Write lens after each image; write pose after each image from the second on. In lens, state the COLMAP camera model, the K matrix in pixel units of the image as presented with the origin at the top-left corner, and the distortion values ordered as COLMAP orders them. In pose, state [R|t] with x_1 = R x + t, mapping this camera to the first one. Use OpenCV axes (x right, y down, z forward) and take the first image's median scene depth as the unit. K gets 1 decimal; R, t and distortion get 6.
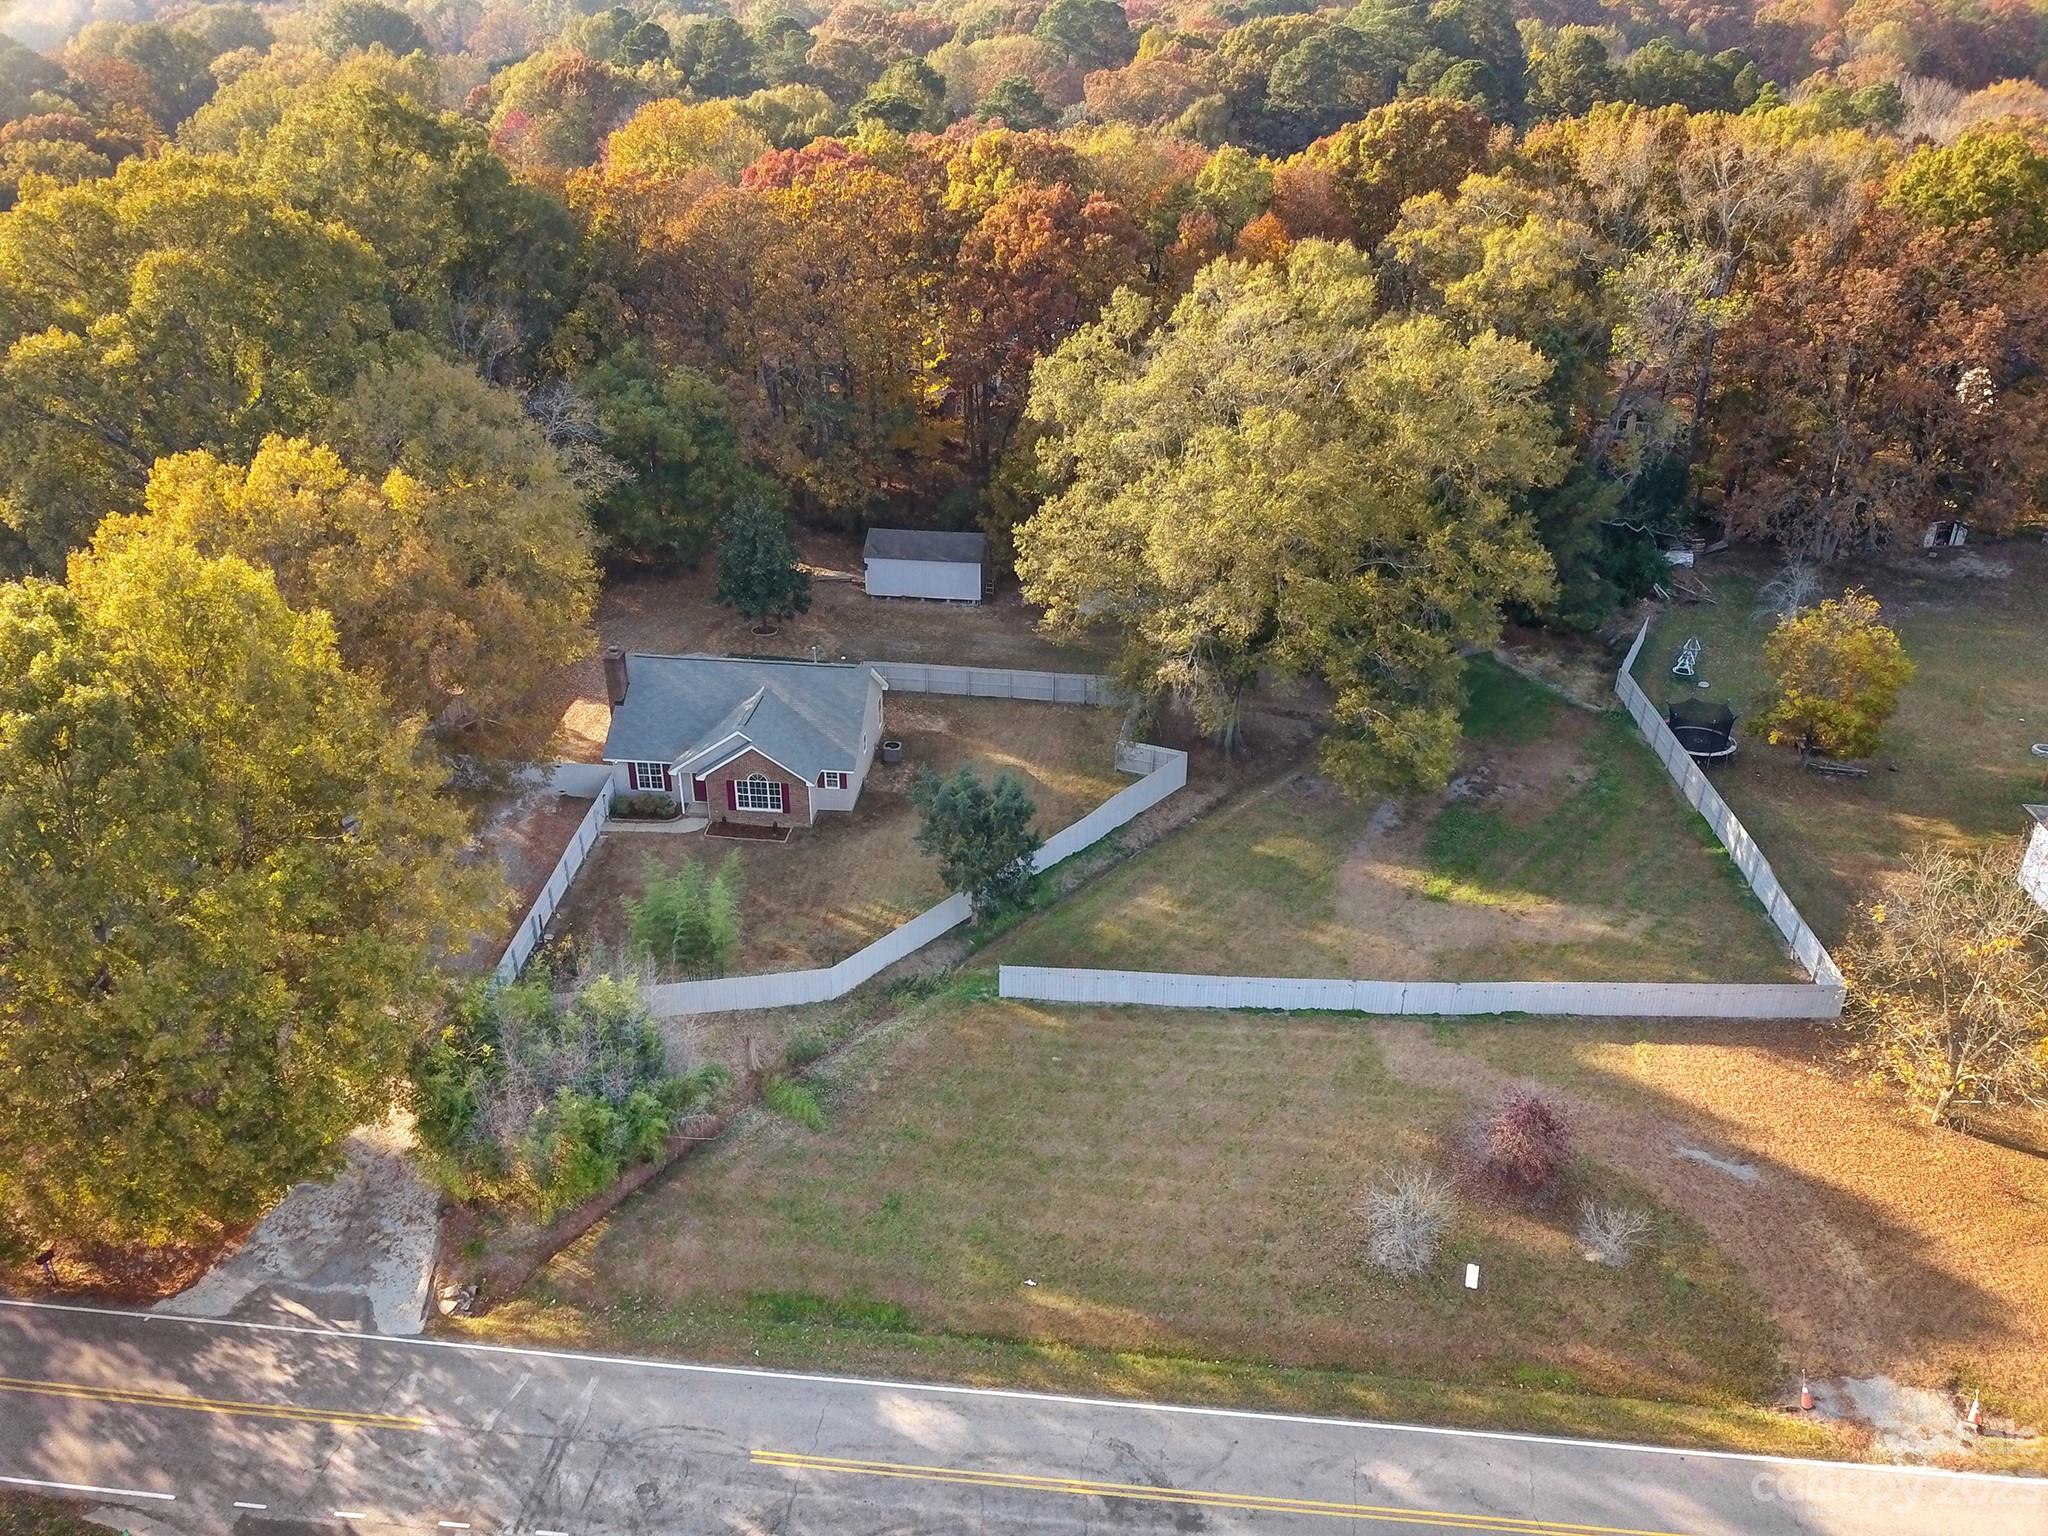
lens RADIAL K [[1565.4, 0, 1022.0], [0, 1565.4, 777.1], [0, 0, 1]] dist [0.005491, 0.001174]
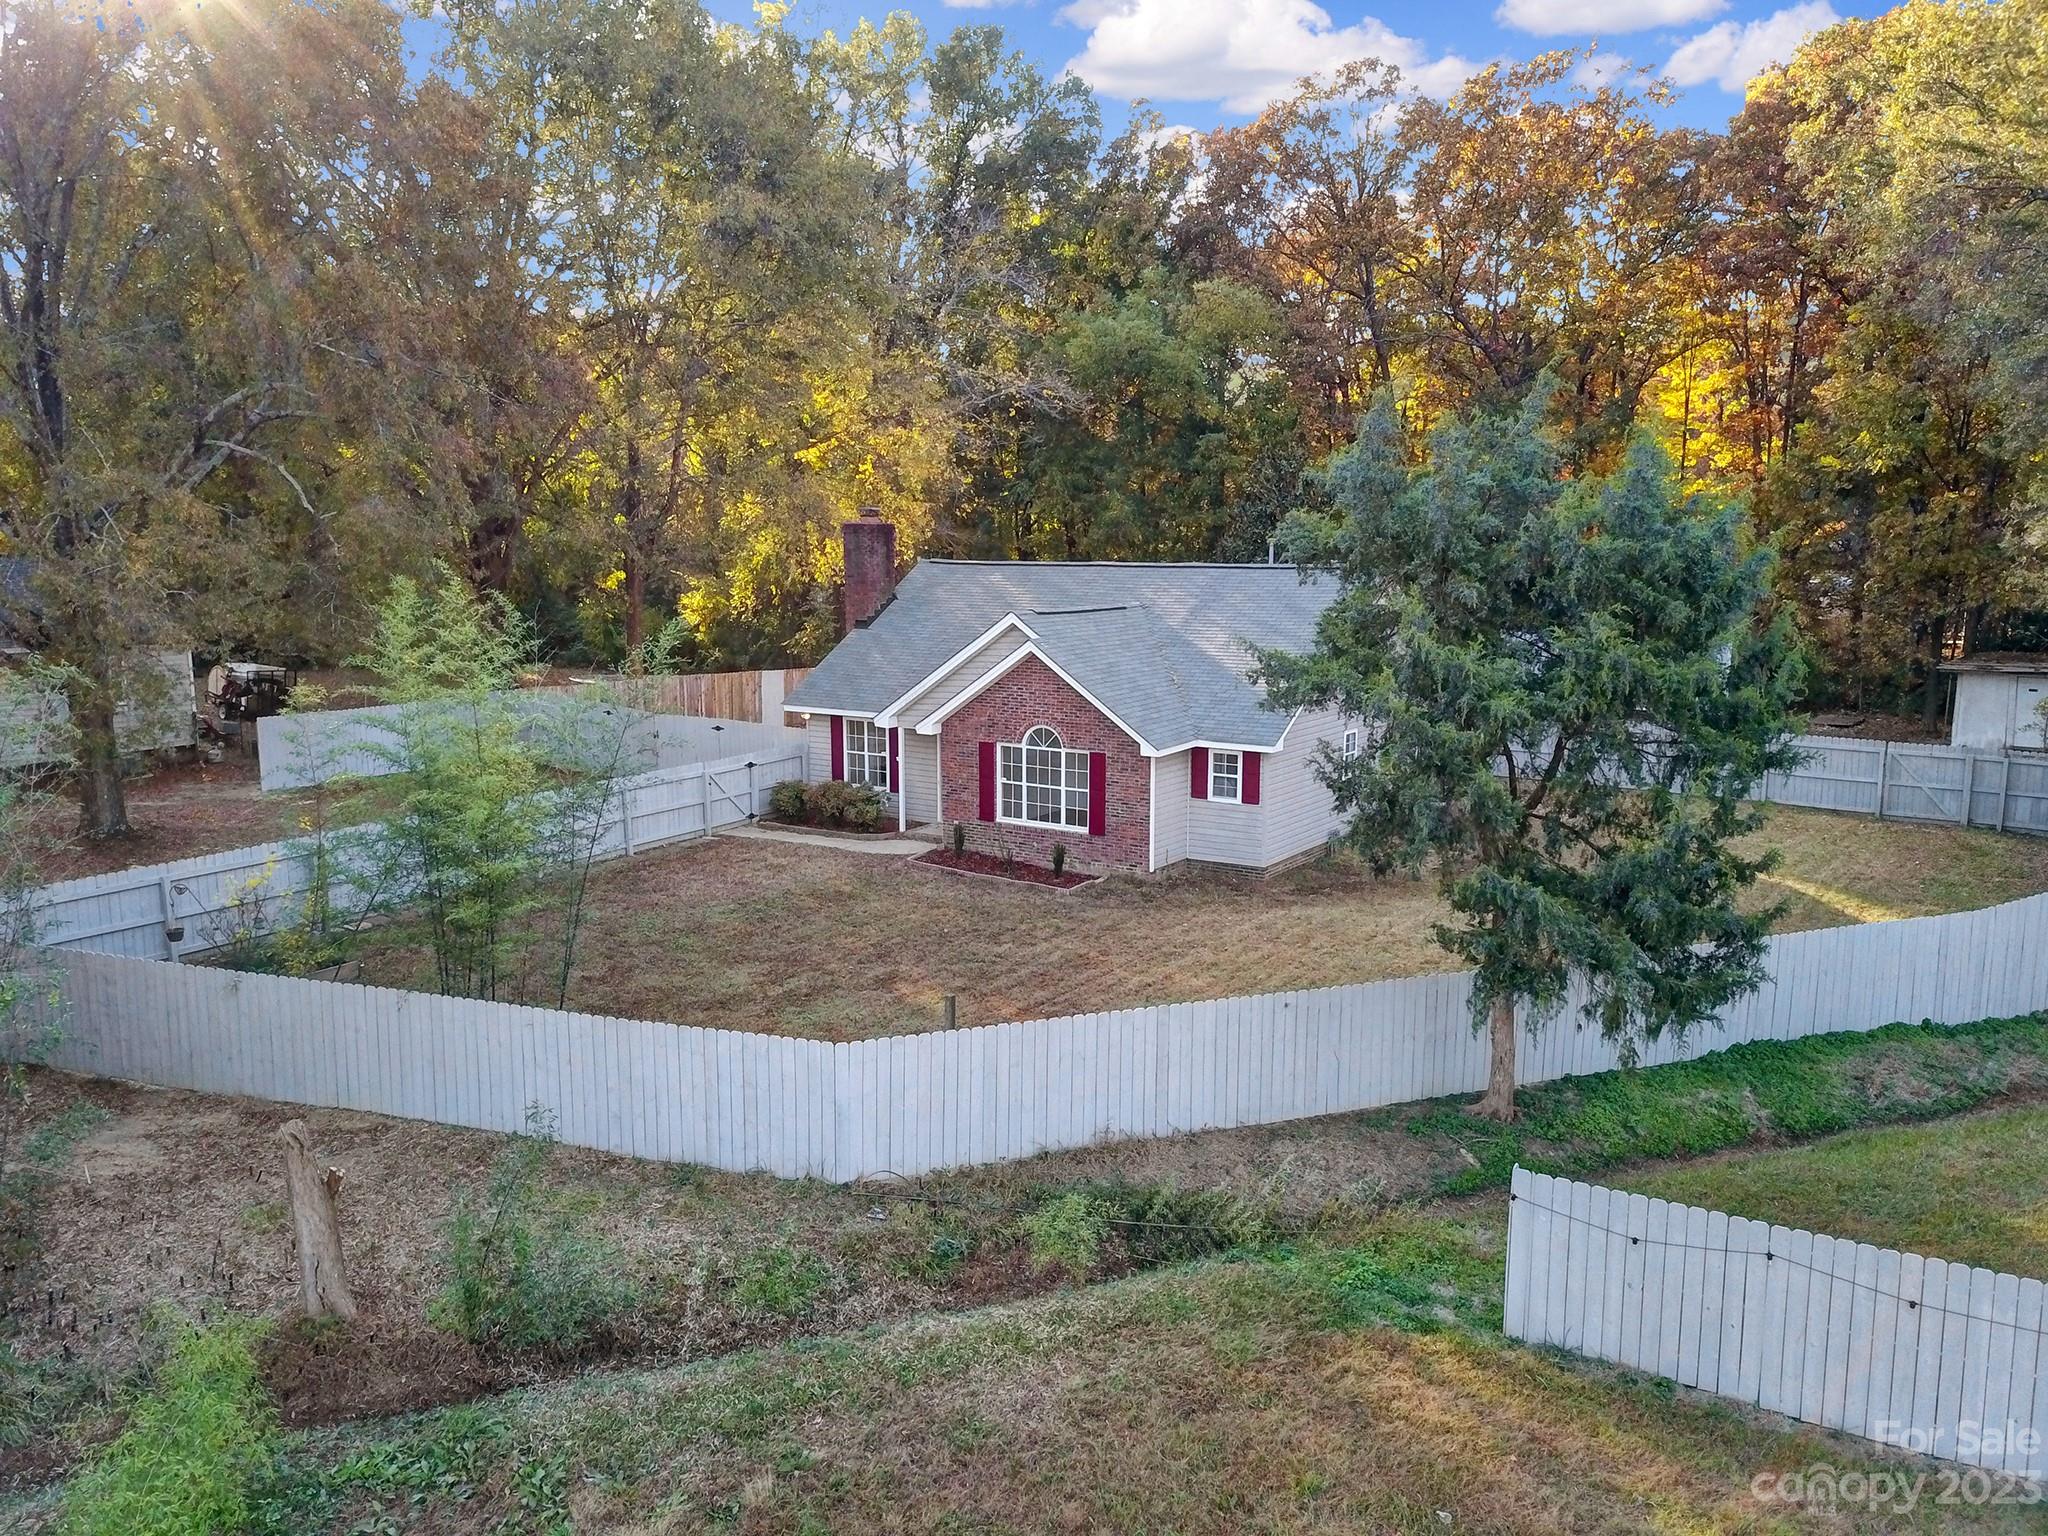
lens RADIAL K [[1565.4, 0, 1018.8], [0, 1565.4, 762.0], [0, 0, 1]] dist [0.005491, 0.001174]
pose [[0.876411, 0.074298, -0.475798, 0.020208], [-0.230599, 0.932131, -0.279204, 0.123686], [0.422762, 0.354416, 0.834063, 0.669048]]
